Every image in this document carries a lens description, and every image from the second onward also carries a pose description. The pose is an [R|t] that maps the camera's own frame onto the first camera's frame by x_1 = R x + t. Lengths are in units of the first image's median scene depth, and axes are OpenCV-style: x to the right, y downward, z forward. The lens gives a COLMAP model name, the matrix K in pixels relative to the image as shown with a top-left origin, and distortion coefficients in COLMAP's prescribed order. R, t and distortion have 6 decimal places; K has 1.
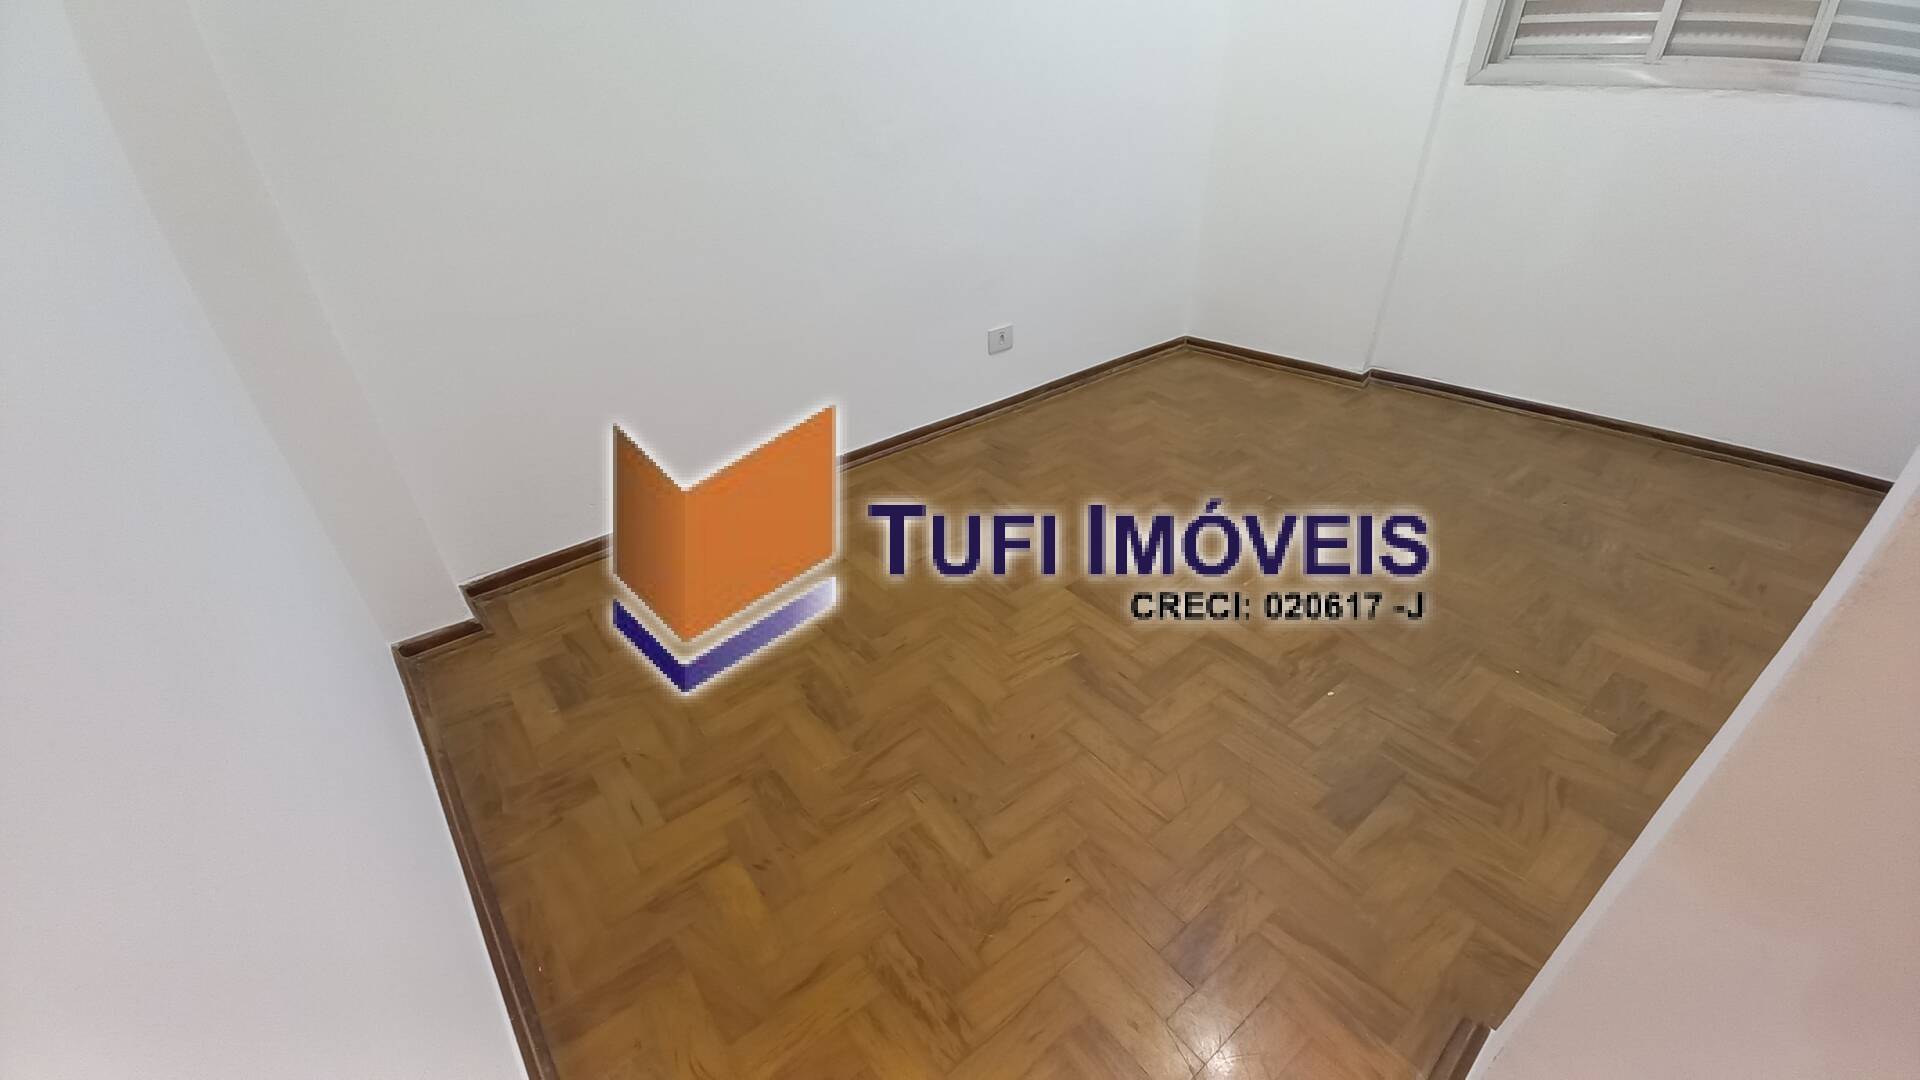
lens RADIAL K [[749.7, 0, 973.0], [0, 749.7, 539.9], [0, 0, 1]] dist [0.000393, -0.000034]
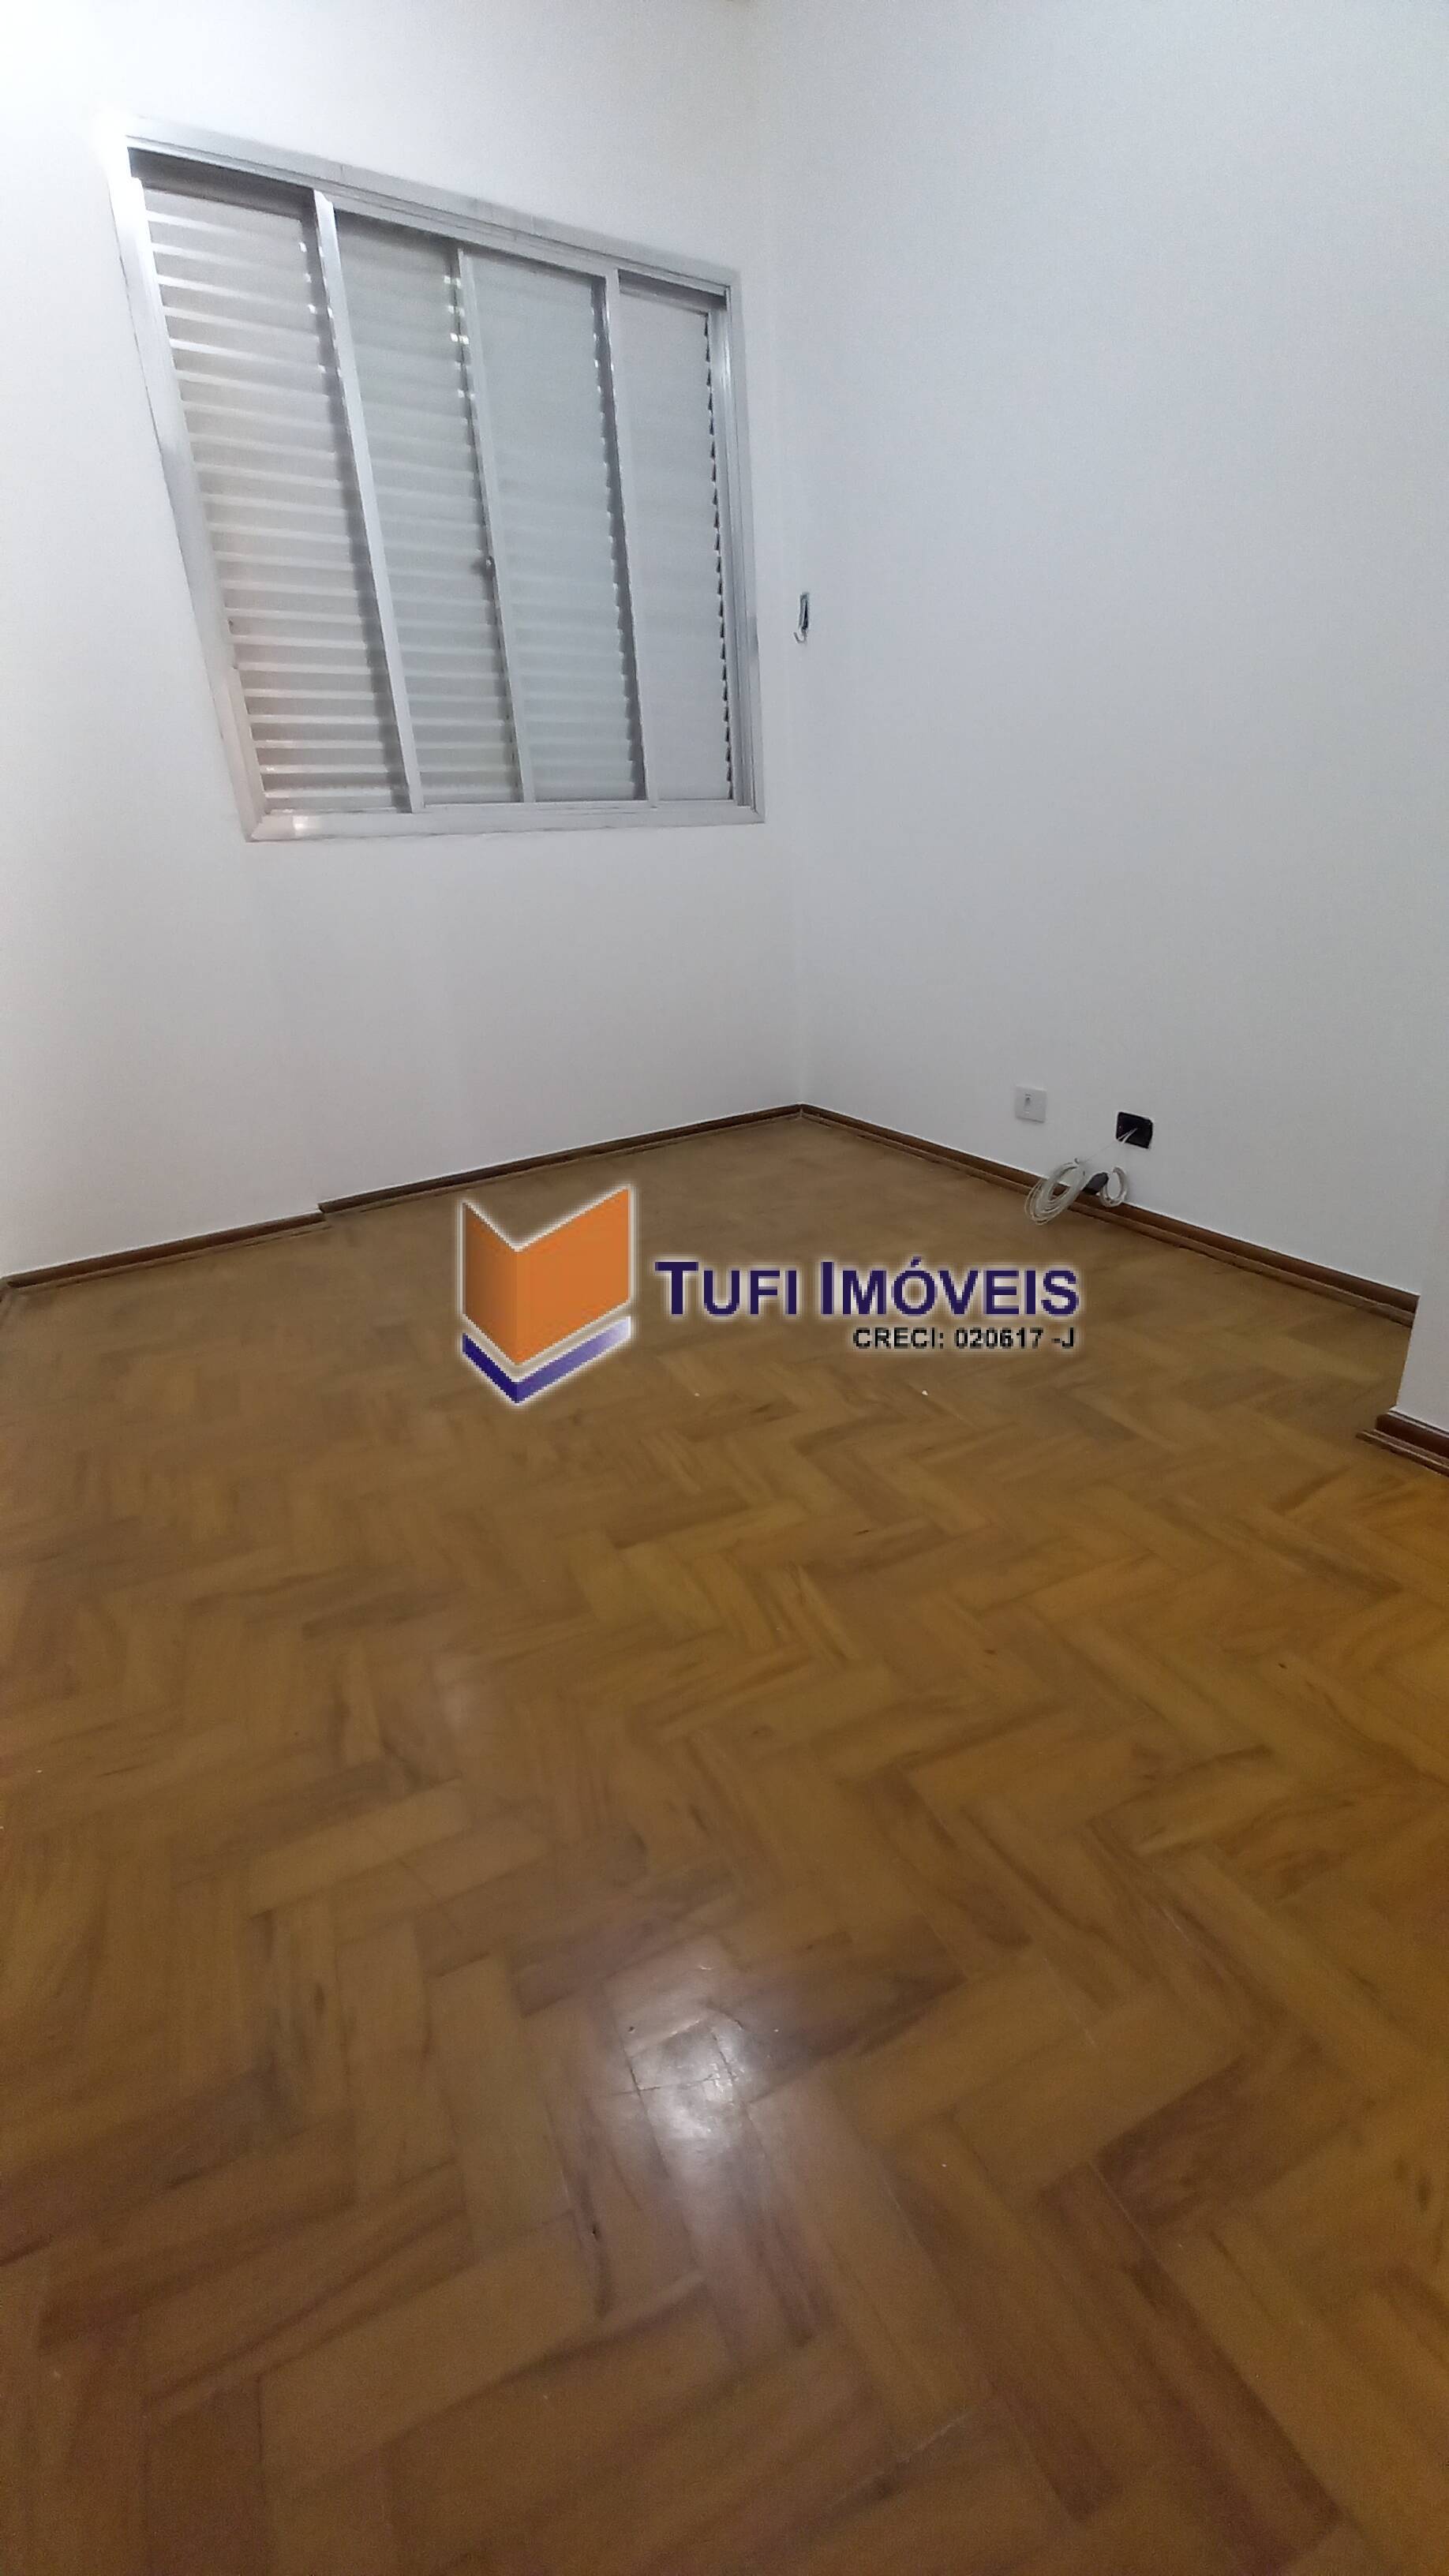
lens RADIAL K [[1014.4, 0, 706.3], [0, 1014.4, 1269.8], [0, 0, 1]] dist [0.001042, 0.000117]
pose [[0.264000, -0.348874, 0.899217, -0.532976], [0.571453, 0.807621, 0.145565, -0.200568], [-0.777010, 0.475431, 0.412577, 0.637728]]
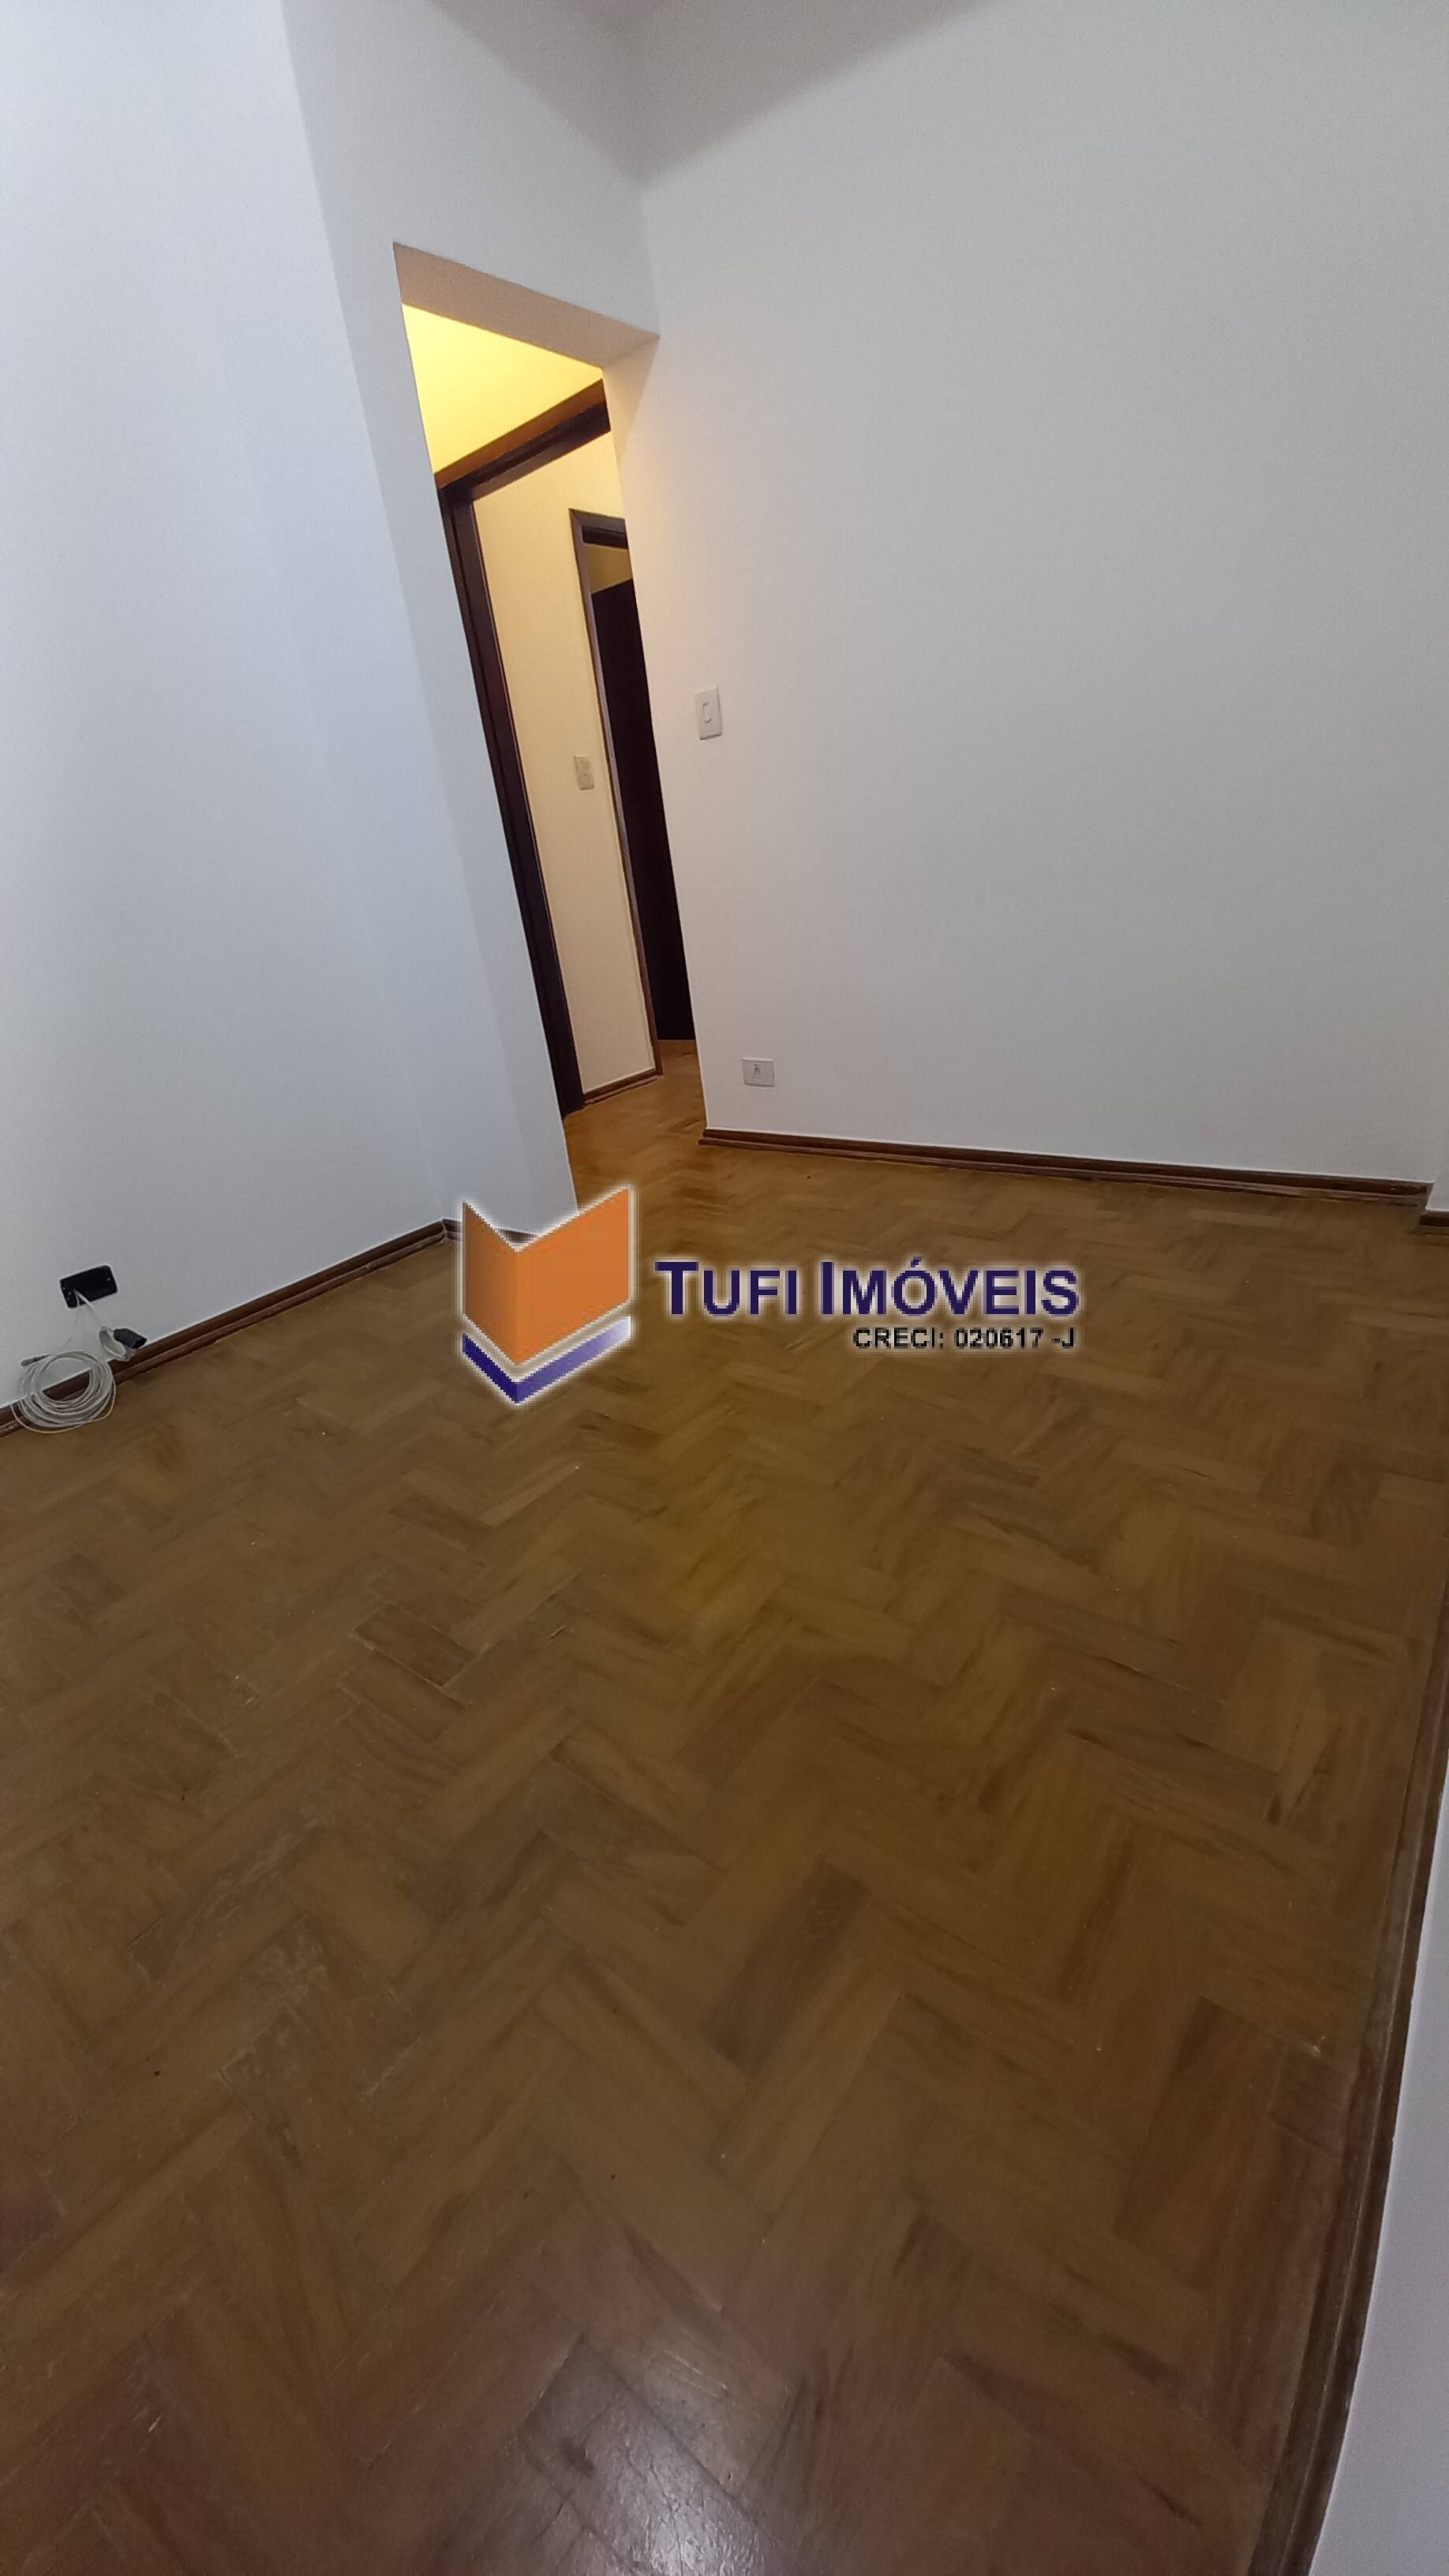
lens RADIAL K [[1005.9, 0, 724.5], [0, 1005.9, 1288.0], [0, 0, 1]] dist [0.000393, -0.000034]
pose [[-0.968414, 0.220985, -0.115497, 0.355693], [0.026144, 0.550632, 0.834338, -0.931369], [0.247972, 0.804966, -0.539018, 1.640920]]
